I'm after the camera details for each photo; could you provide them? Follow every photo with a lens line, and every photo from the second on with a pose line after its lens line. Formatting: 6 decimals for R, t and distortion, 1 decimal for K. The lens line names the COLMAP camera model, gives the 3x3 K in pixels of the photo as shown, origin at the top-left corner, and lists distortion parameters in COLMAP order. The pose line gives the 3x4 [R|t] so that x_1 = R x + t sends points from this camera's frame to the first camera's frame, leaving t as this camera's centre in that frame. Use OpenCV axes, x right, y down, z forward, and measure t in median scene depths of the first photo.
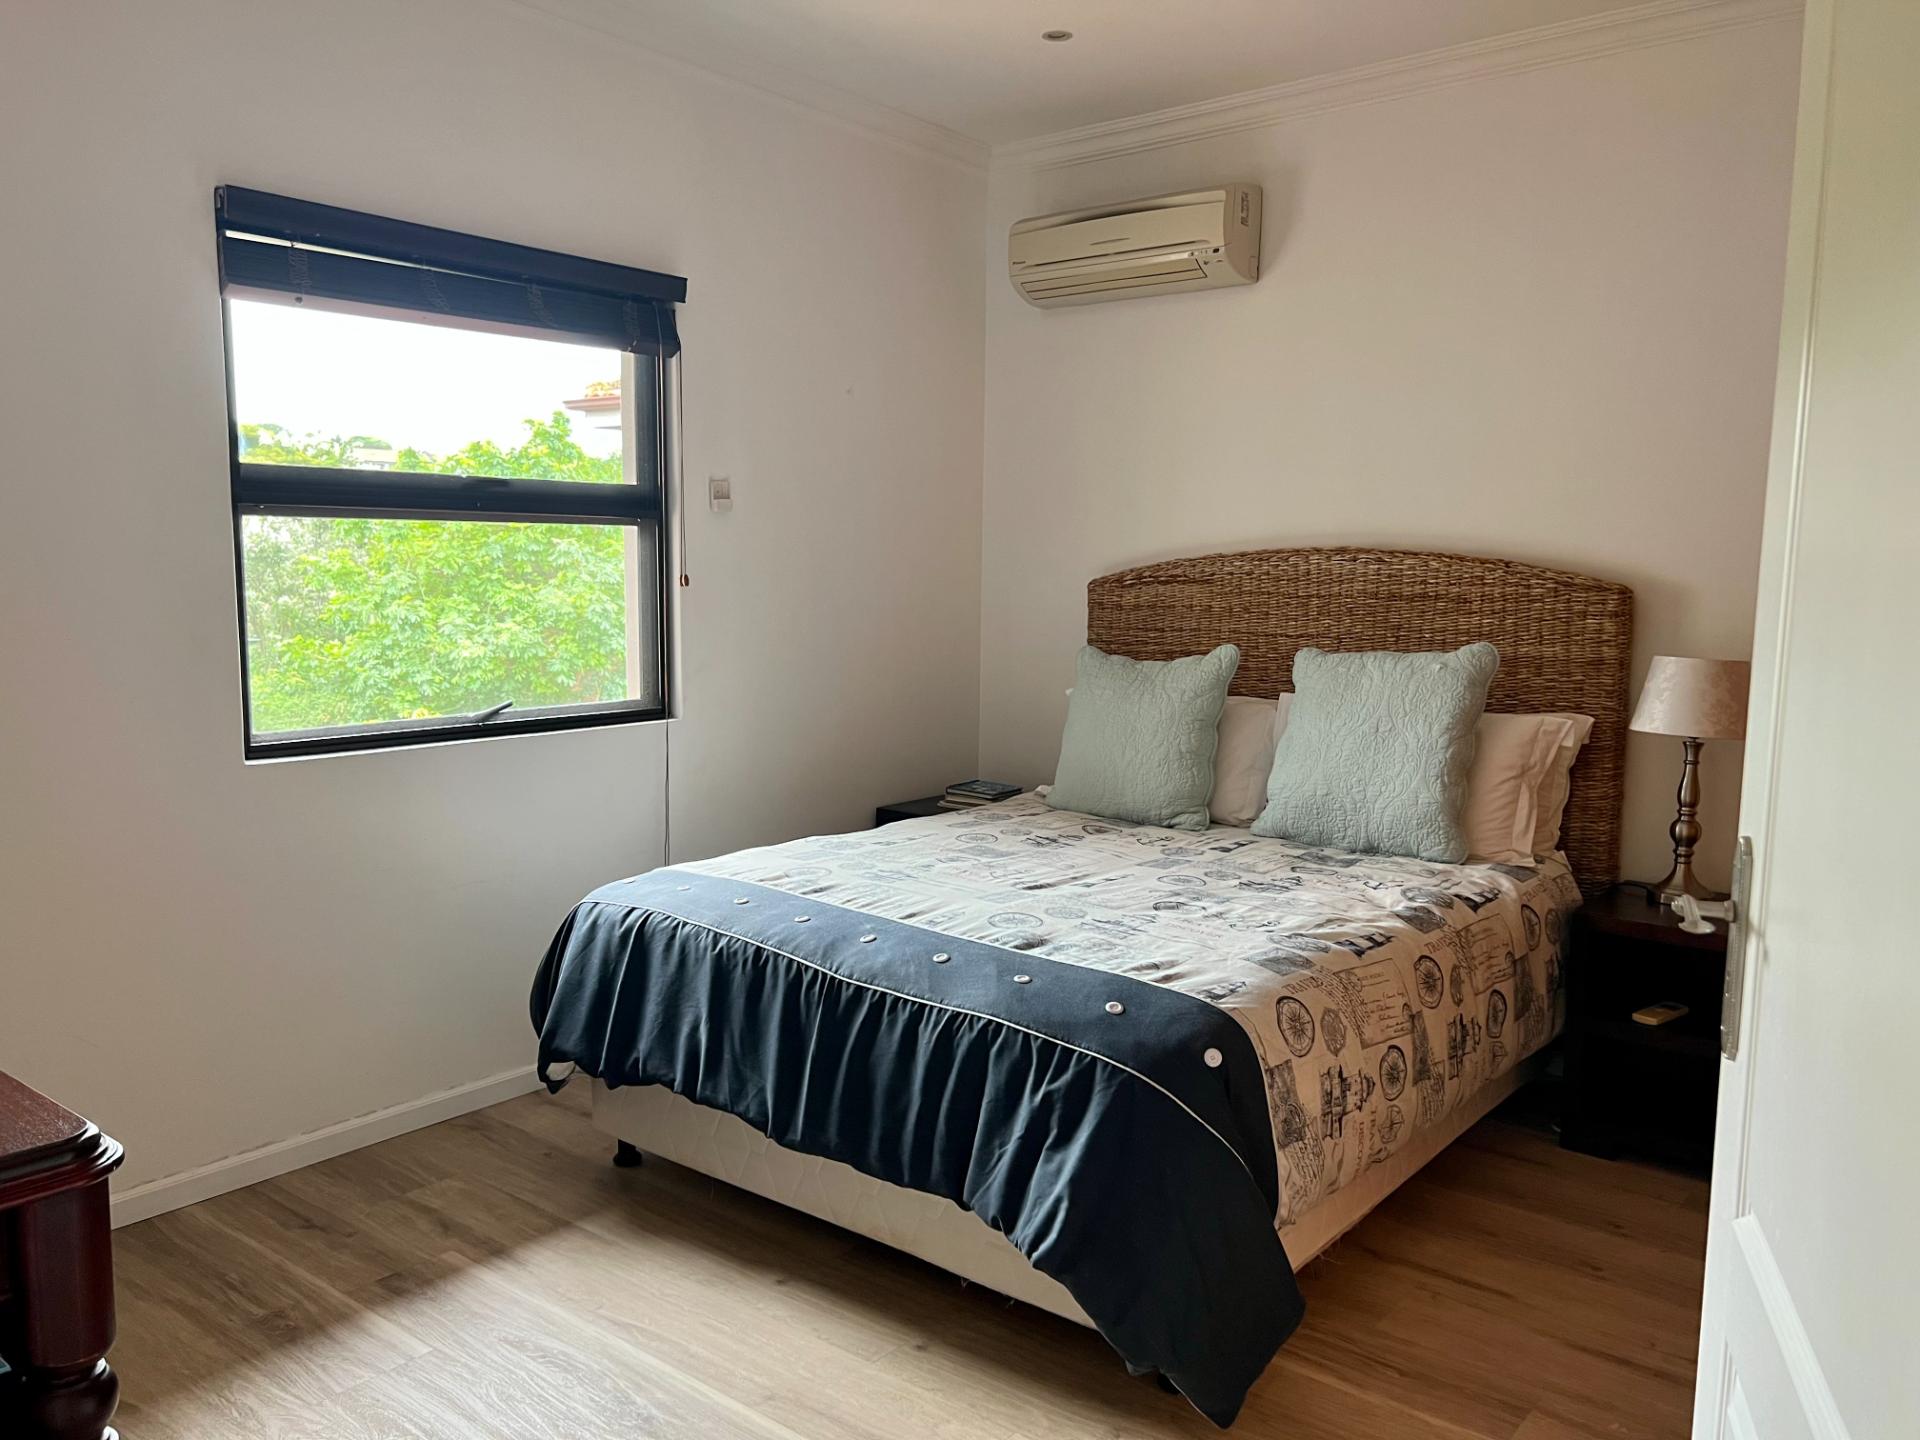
lens RADIAL K [[1395.2, 0, 968.0], [0, 1395.2, 711.9], [0, 0, 1]] dist [0.081839, -0.172905]
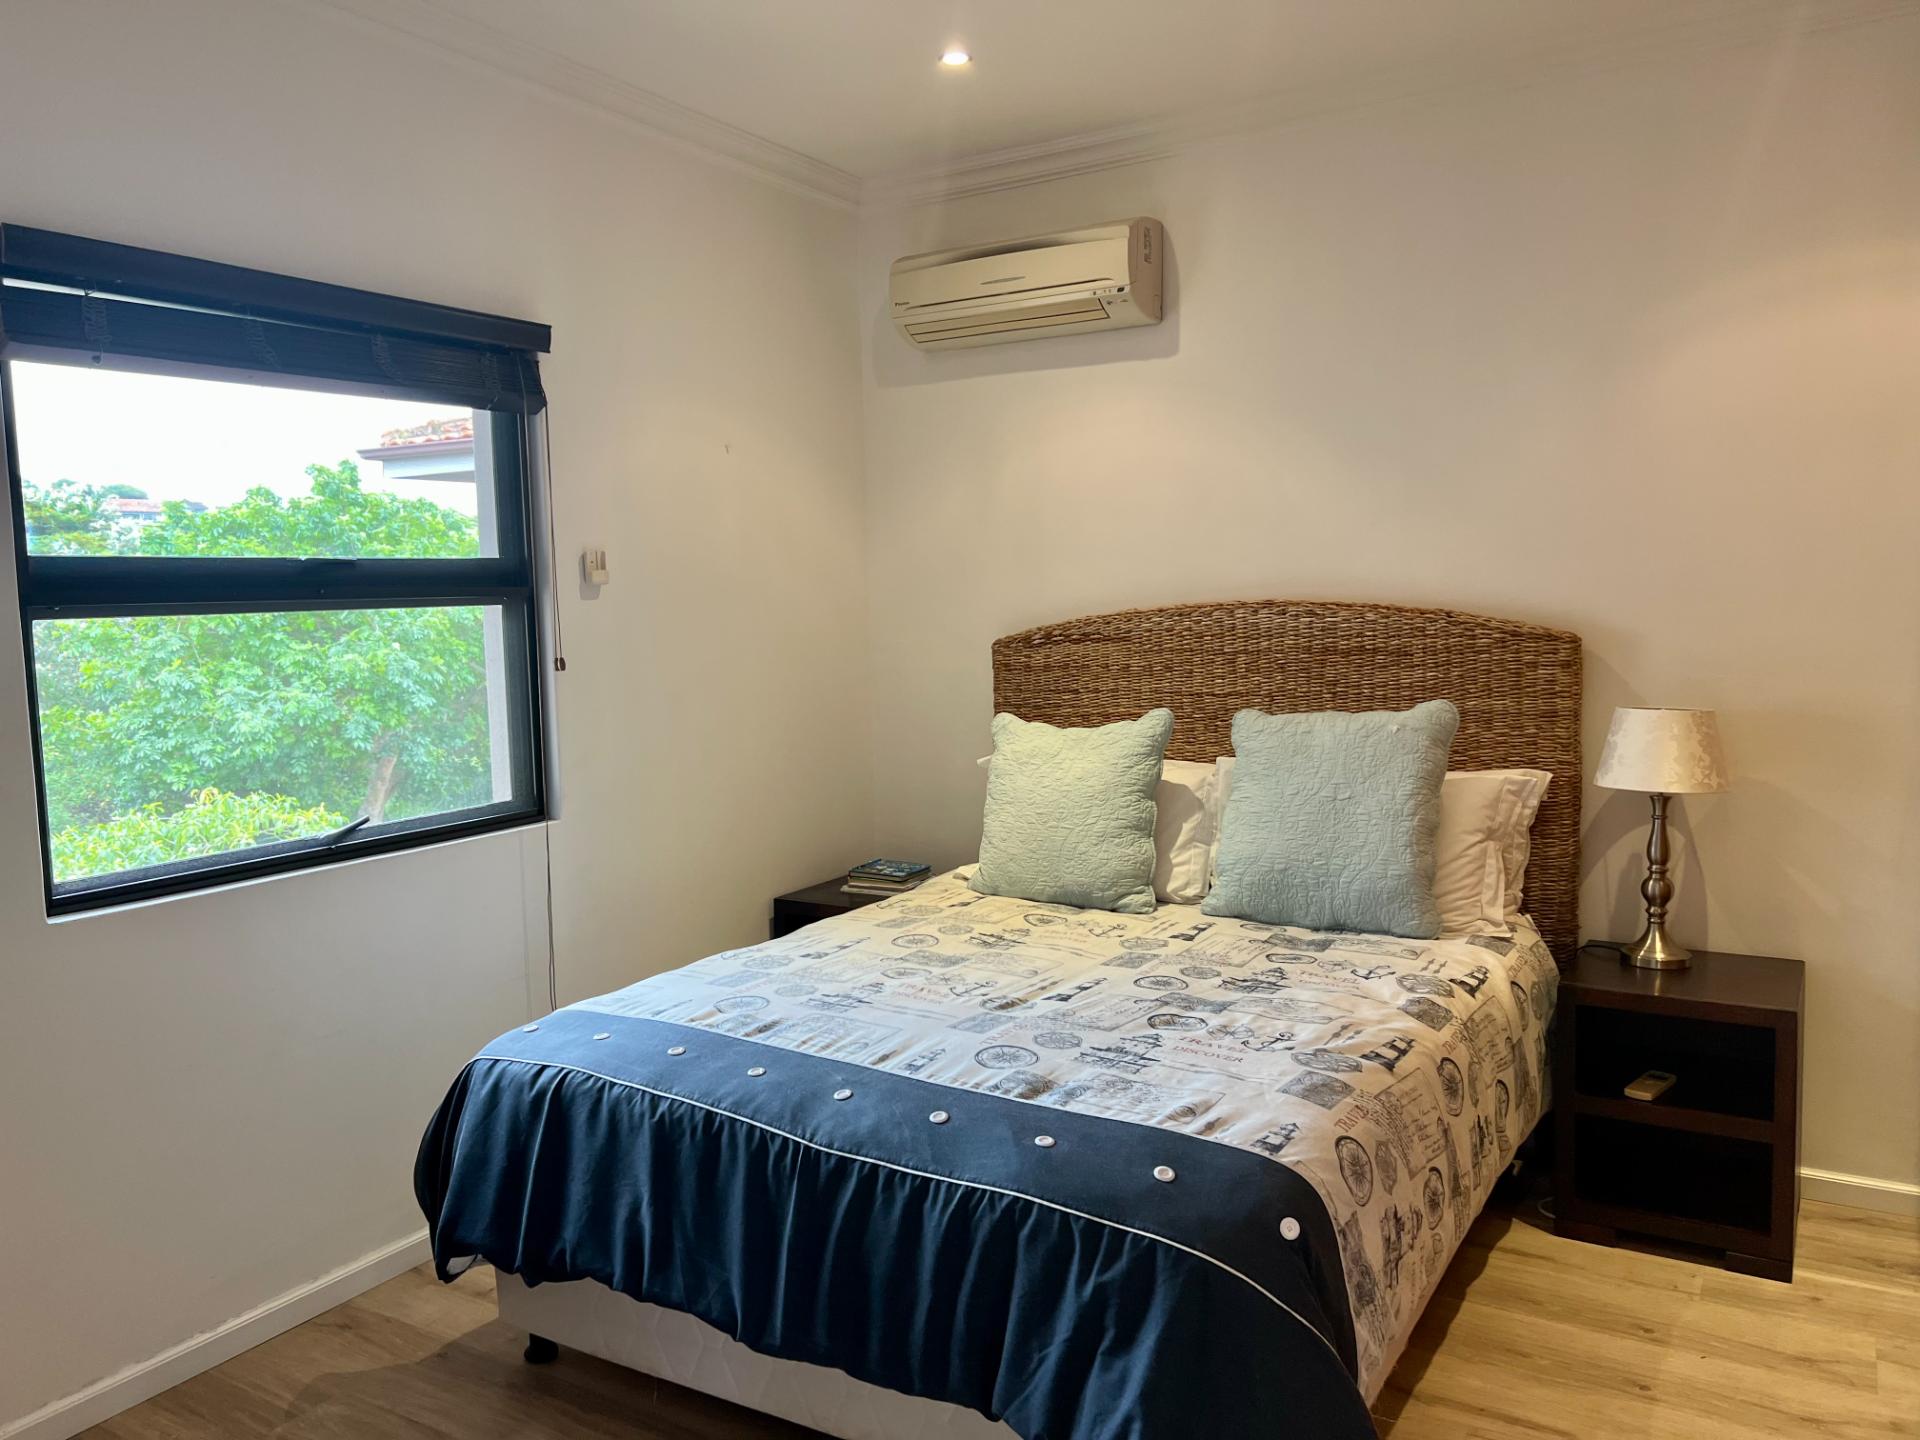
lens RADIAL K [[1417.2, 0, 965.1], [0, 1417.2, 721.1], [0, 0, 1]] dist [0.041873, -0.052640]
pose [[0.991390, -0.045665, 0.122725, -0.076536], [0.048121, 0.998695, -0.017123, -0.038629], [-0.121783, 0.022882, 0.992293, 0.101613]]
